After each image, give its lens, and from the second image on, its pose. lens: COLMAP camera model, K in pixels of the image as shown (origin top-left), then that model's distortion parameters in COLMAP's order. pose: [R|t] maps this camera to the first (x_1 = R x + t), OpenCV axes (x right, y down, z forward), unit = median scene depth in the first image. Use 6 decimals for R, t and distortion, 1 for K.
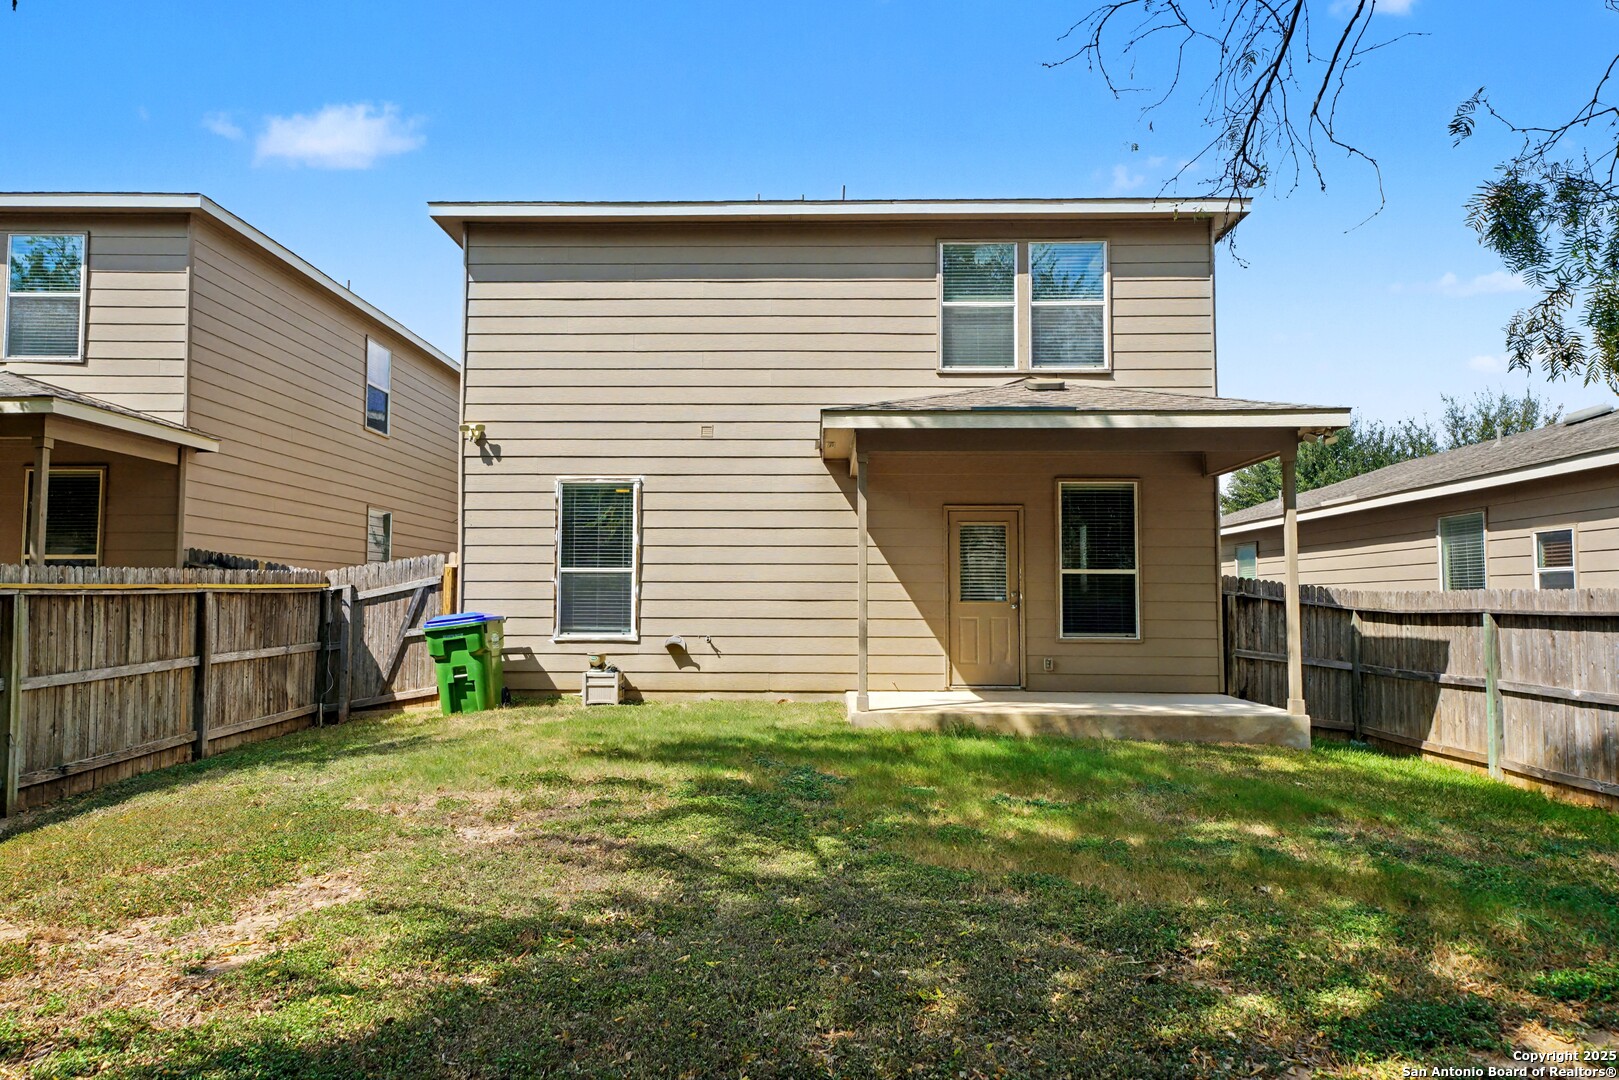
lens RADIAL K [[1040.2, 0, 801.7], [0, 1040.2, 543.7], [0, 0, 1]] dist [0.035131, -0.006567]
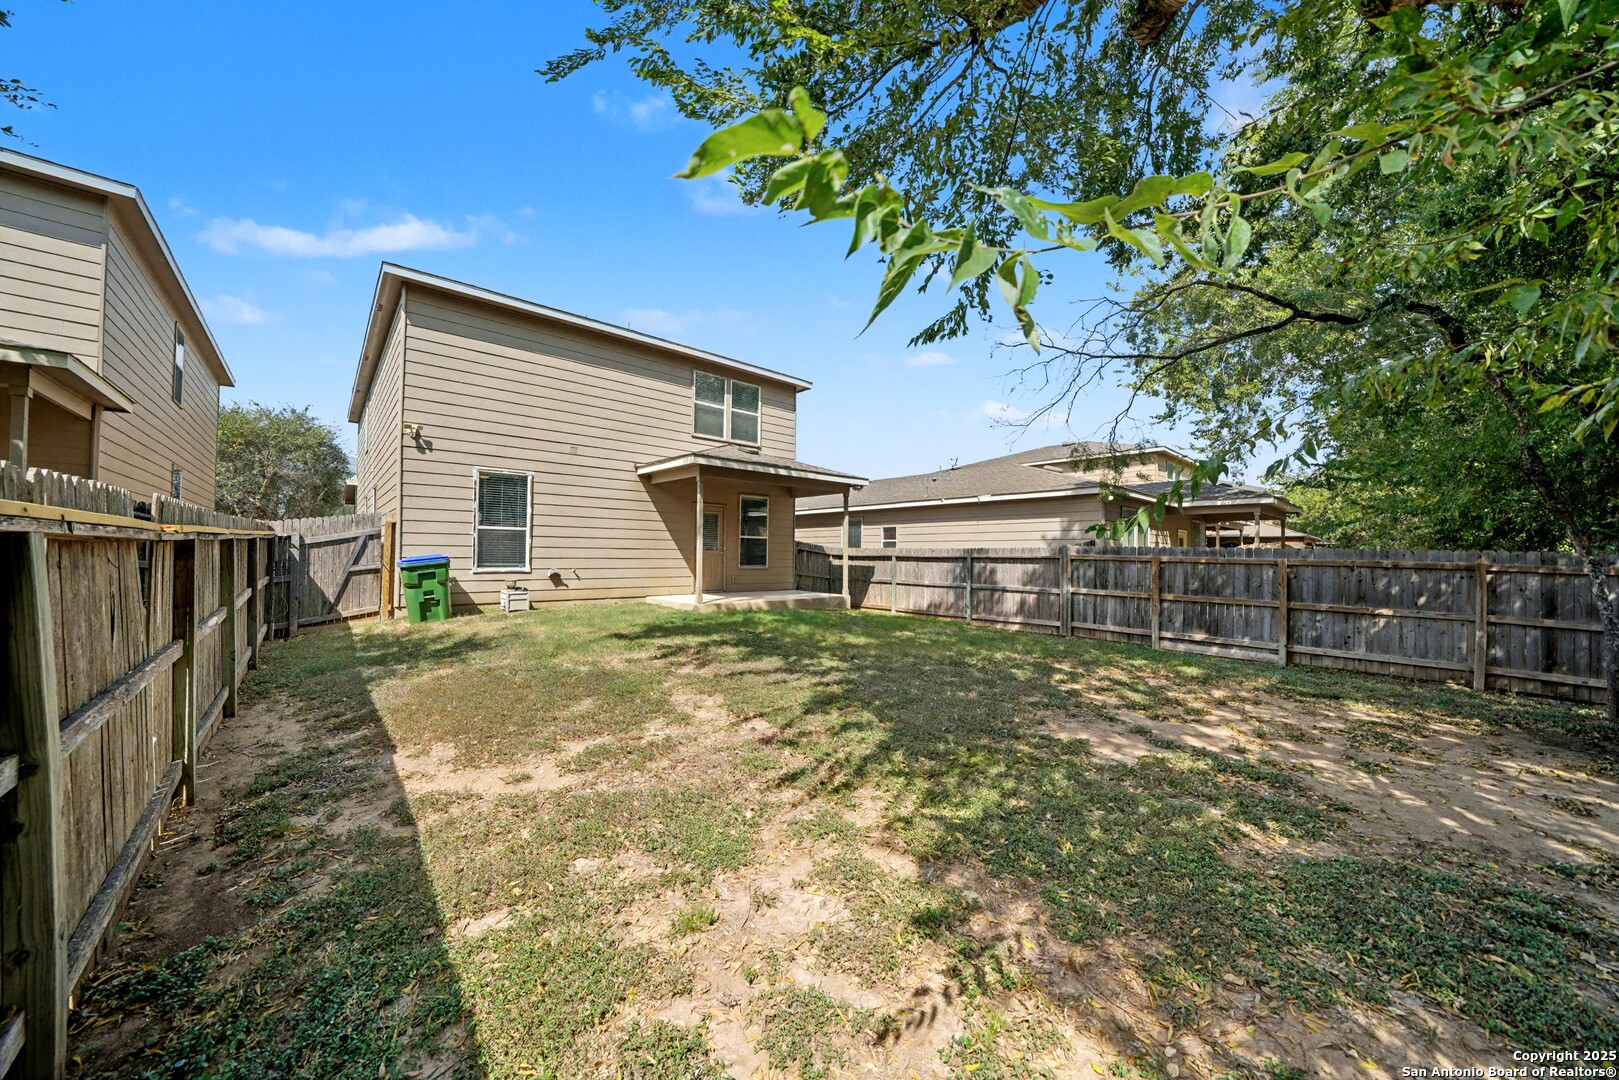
lens RADIAL K [[558.5, 0, 804.6], [0, 558.5, 545.9], [0, 0, 1]] dist [-0.023572, 0.001354]
pose [[0.729806, 0.014834, 0.683493, -0.440841], [-0.050507, 0.998202, 0.032264, 0.001540], [-0.681786, -0.058068, 0.729243, 0.061697]]
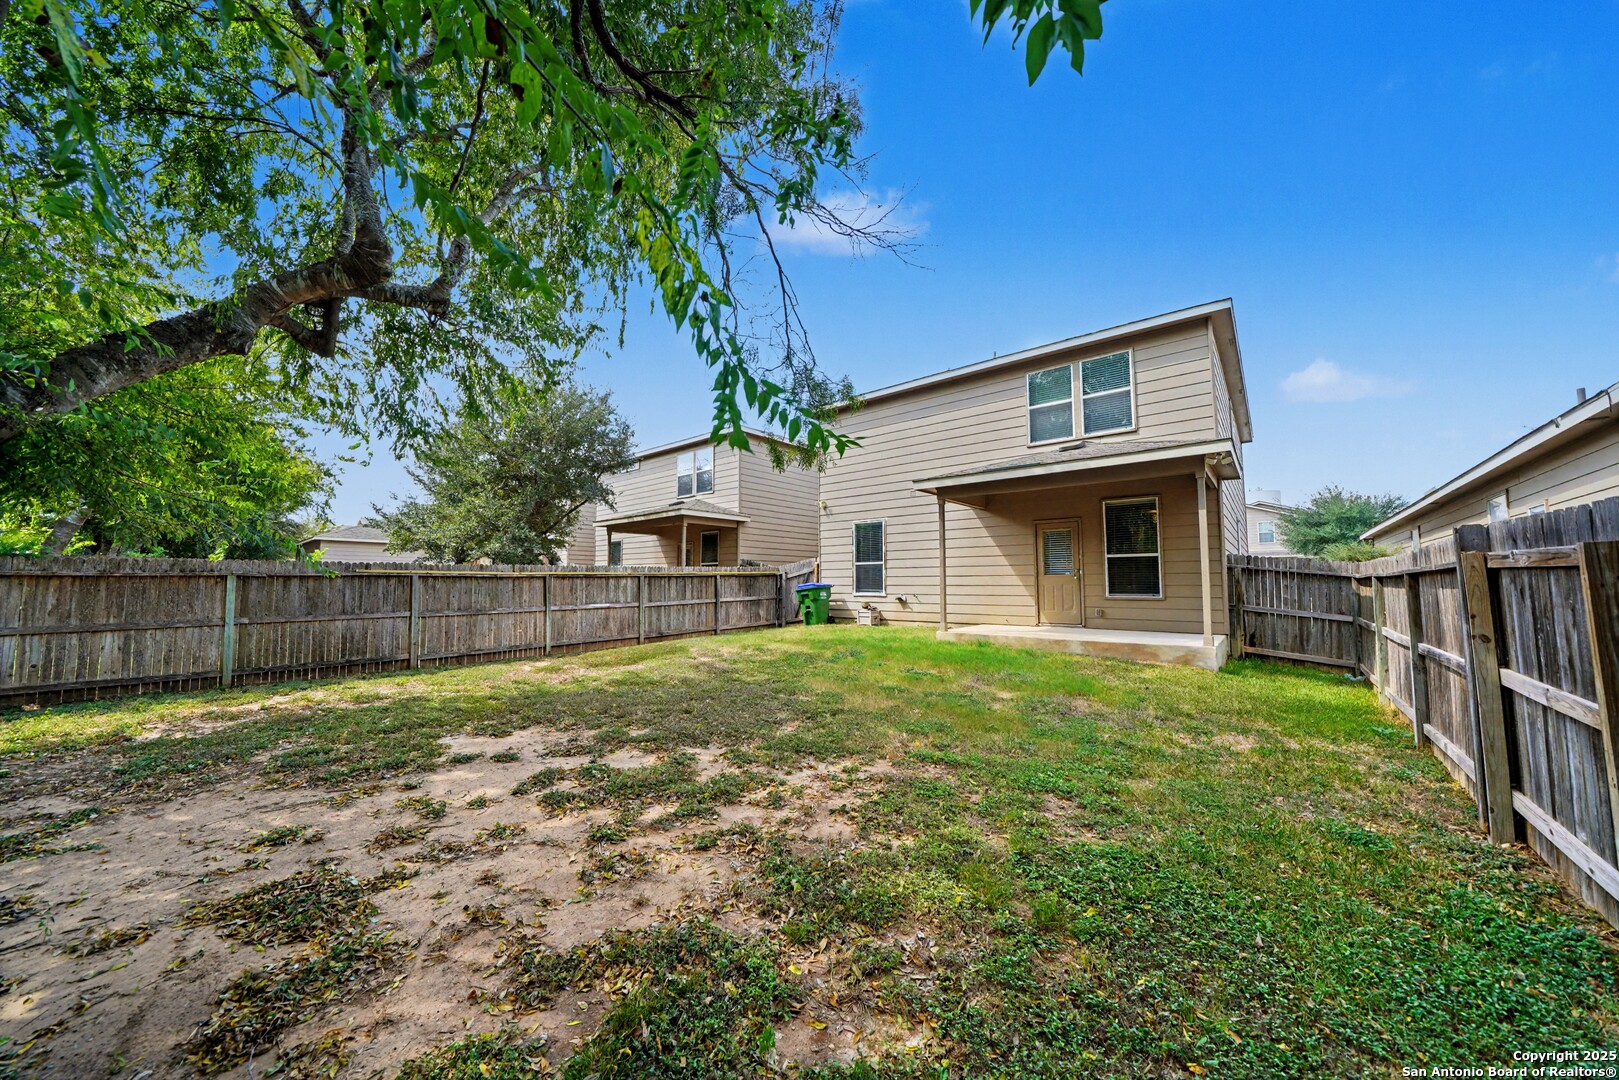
lens RADIAL K [[558.5, 0, 799.7], [0, 558.5, 545.9], [0, 0, 1]] dist [-0.023572, 0.001354]
pose [[0.770420, -0.046864, -0.635812, 0.428136], [0.039315, 0.998889, -0.025987, 0.014130], [0.636324, -0.004976, 0.771406, 0.020075]]
